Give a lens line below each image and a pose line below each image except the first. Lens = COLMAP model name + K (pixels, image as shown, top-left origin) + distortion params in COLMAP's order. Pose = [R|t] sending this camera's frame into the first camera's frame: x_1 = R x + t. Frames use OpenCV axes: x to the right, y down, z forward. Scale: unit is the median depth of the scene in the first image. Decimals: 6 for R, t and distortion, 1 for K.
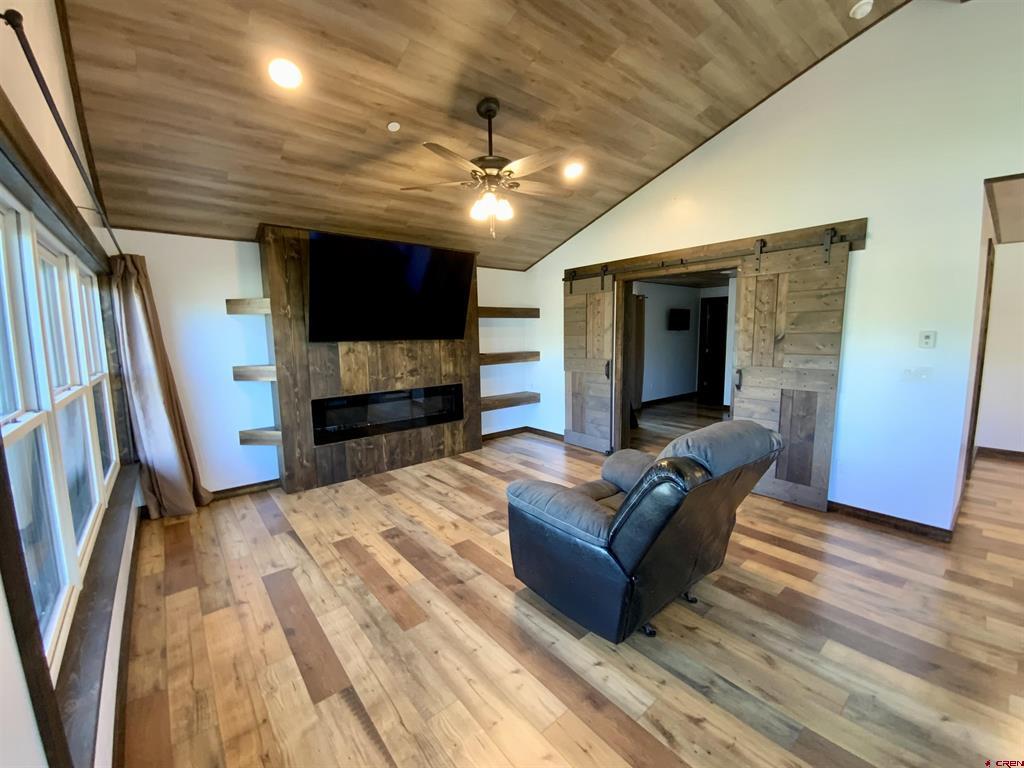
lens RADIAL K [[422.2, 0, 516.4], [0, 422.2, 382.0], [0, 0, 1]] dist [0.010669, -0.006889]
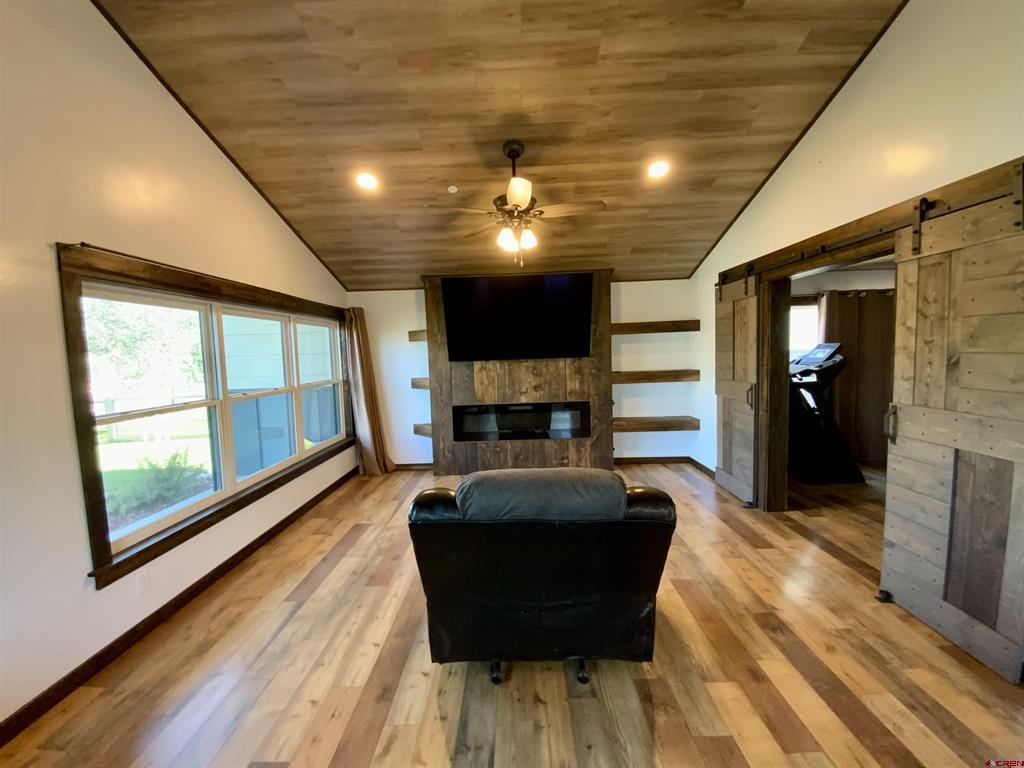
lens RADIAL K [[422.2, 0, 512.3], [0, 422.2, 382.0], [0, 0, 1]] dist [0.010669, -0.006889]
pose [[0.757100, 0.038975, -0.652136, 0.496797], [-0.056331, 0.998396, -0.005728, -0.034013], [0.650866, 0.041072, 0.758081, 0.150396]]
